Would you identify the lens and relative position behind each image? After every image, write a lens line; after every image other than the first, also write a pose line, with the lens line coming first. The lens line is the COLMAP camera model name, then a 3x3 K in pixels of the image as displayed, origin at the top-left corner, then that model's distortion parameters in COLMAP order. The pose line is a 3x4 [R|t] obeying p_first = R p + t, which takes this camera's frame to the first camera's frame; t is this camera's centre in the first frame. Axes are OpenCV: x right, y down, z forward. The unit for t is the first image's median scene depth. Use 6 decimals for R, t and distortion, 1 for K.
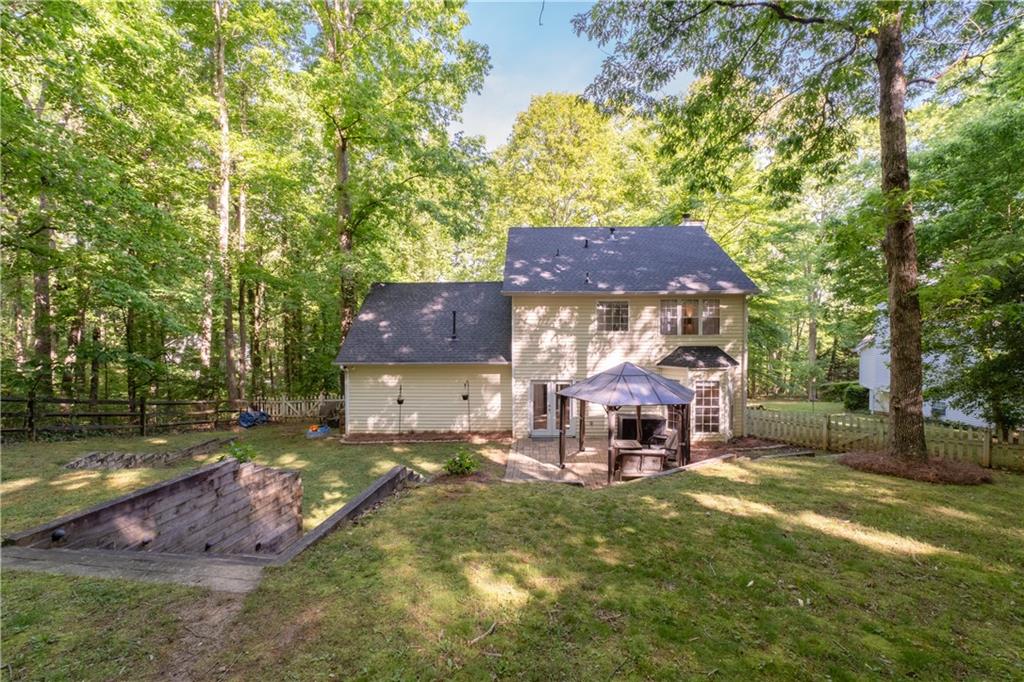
lens RADIAL K [[426.7, 0, 509.4], [0, 426.7, 340.4], [0, 0, 1]] dist [0.001269, 0.000150]
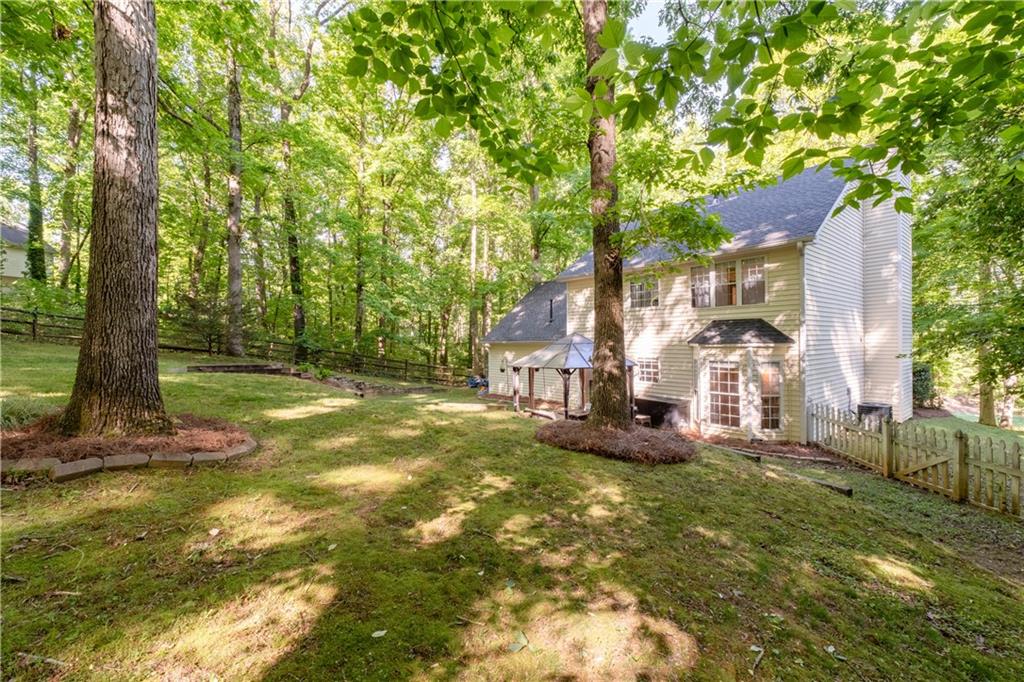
lens RADIAL K [[426.7, 0, 509.4], [0, 426.7, 340.4], [0, 0, 1]] dist [0.001269, 0.000150]
pose [[0.649133, -0.002260, -0.760671, 0.769625], [-0.008398, 0.999913, -0.010138, 0.063837], [0.760628, 0.012969, 0.649058, 0.161455]]
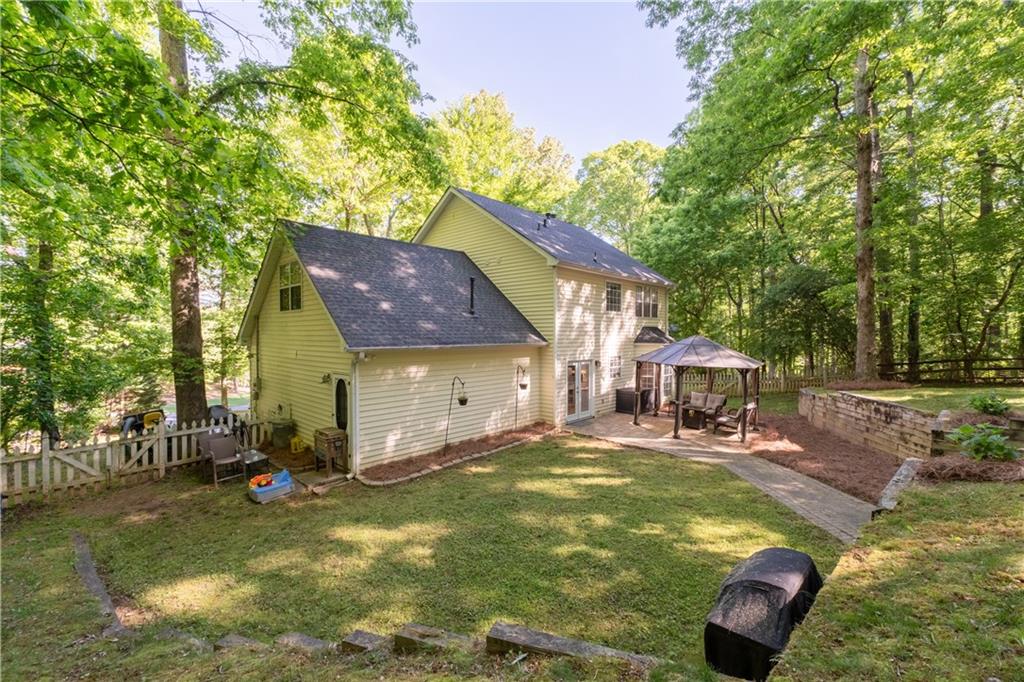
lens RADIAL K [[426.7, 0, 509.4], [0, 426.7, 340.4], [0, 0, 1]] dist [0.001269, 0.000150]
pose [[0.661190, -0.011950, 0.750123, -0.720096], [0.009551, 0.999926, 0.007510, 0.042569], [-0.750158, 0.002199, 0.661255, 0.497704]]
